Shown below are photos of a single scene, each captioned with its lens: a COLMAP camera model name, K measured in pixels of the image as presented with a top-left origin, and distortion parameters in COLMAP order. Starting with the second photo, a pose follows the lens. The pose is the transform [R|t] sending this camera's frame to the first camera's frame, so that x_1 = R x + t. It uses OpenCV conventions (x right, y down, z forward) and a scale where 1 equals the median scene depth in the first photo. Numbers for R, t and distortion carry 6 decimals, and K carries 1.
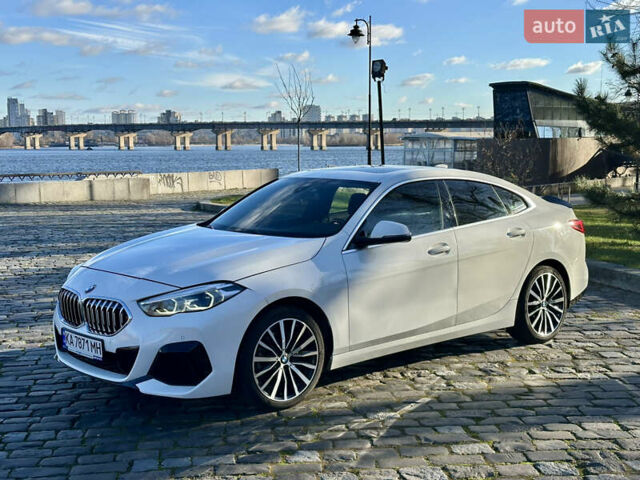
lens RADIAL K [[871.1, 0, 320.0], [0, 871.1, 240.0], [0, 0, 1]] dist [0.156929, -0.099247]
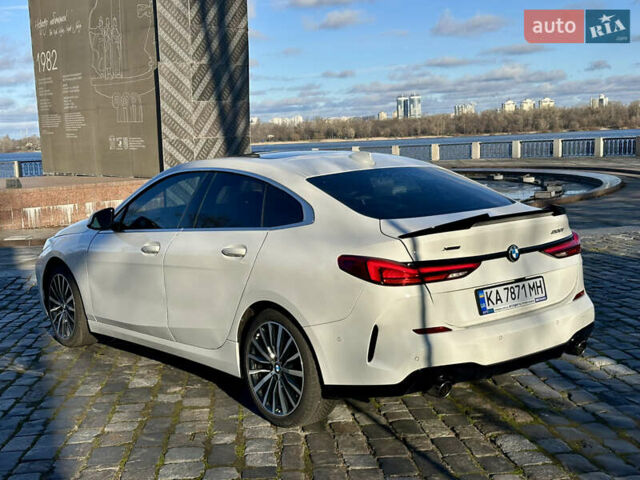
lens RADIAL K [[871.1, 0, 320.0], [0, 871.1, 240.0], [0, 0, 1]] dist [0.156929, -0.099247]
pose [[-0.030795, 0.129425, -0.991111, 1.172170], [-0.067412, 0.989054, 0.131251, -0.146752], [0.997250, 0.070854, -0.021734, 1.358555]]
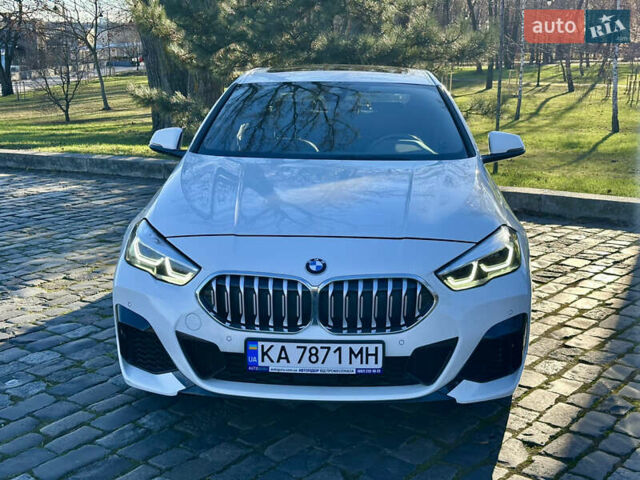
lens RADIAL K [[871.1, 0, 320.0], [0, 871.1, 240.0], [0, 0, 1]] dist [0.156929, -0.099247]
pose [[0.702059, -0.138462, 0.698528, -0.680994], [0.065021, 0.989282, 0.130746, -0.043079], [-0.709144, -0.046373, 0.703537, 0.563157]]
